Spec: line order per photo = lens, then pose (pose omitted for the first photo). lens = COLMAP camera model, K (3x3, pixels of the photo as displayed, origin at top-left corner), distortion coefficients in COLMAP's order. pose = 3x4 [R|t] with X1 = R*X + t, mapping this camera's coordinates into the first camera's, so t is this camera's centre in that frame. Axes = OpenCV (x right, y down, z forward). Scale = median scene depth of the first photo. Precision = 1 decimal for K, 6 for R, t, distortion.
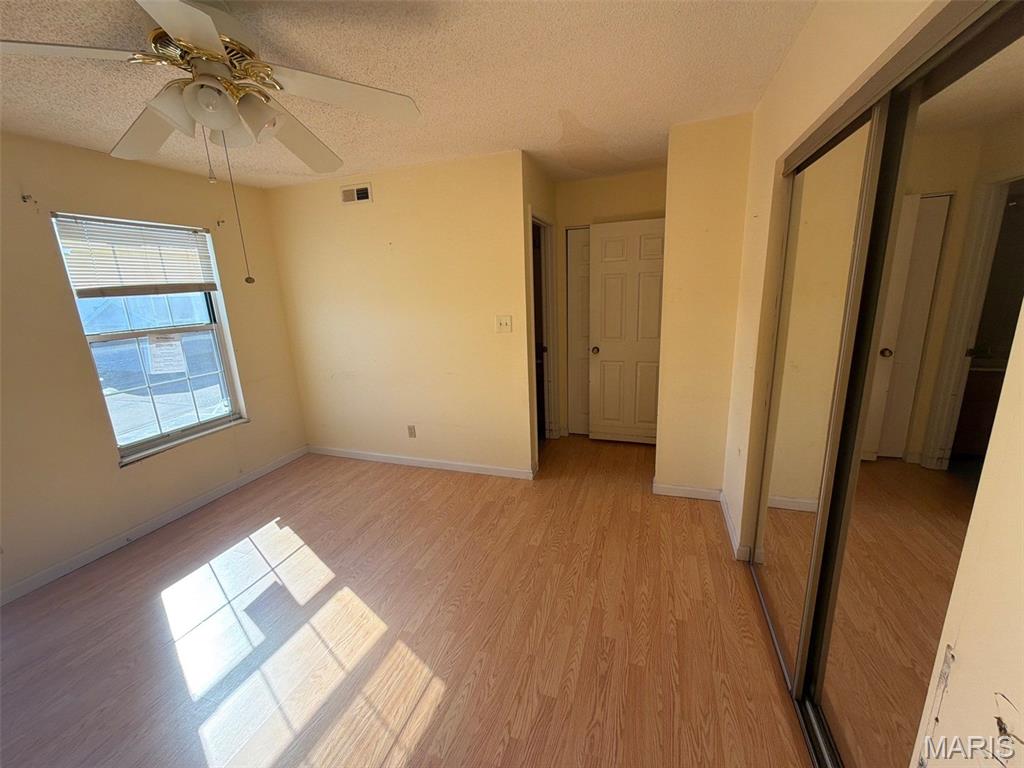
lens RADIAL K [[410.8, 0, 512.1], [0, 410.8, 385.9], [0, 0, 1]] dist [0.000554, -0.000329]
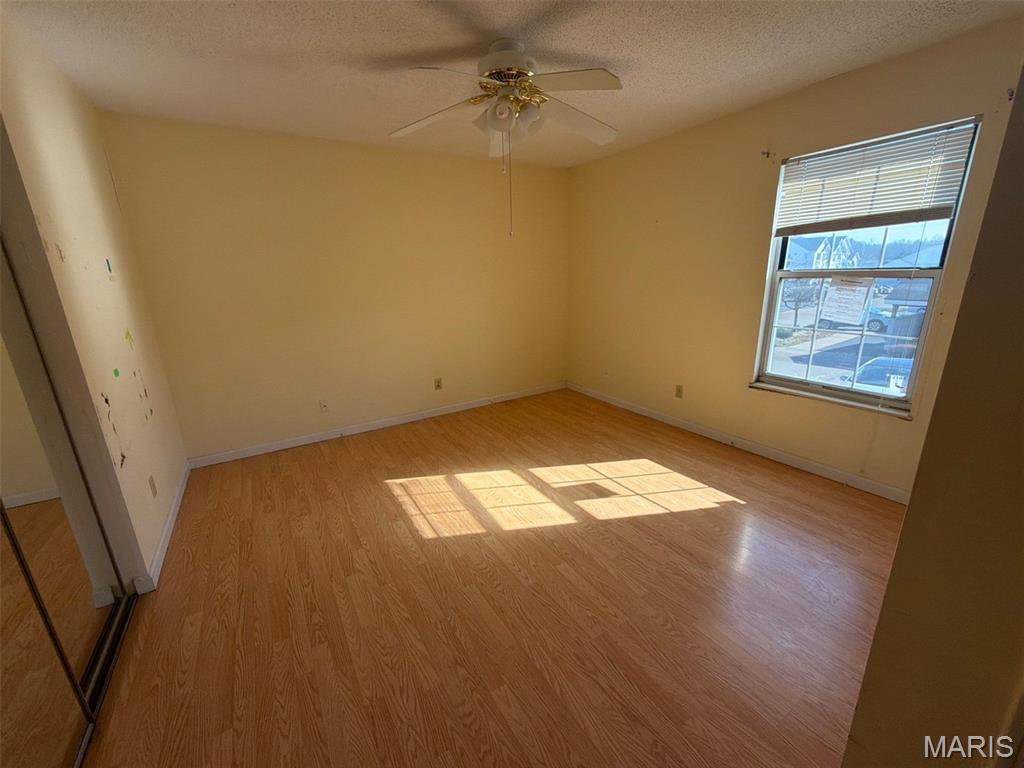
lens RADIAL K [[410.8, 0, 512.1], [0, 410.8, 385.9], [0, 0, 1]] dist [0.000554, -0.000329]
pose [[-0.631137, 0.268123, -0.727858, 0.350606], [-0.126314, 0.890306, 0.437493, -0.248896], [0.765318, 0.368057, -0.528037, 1.180559]]
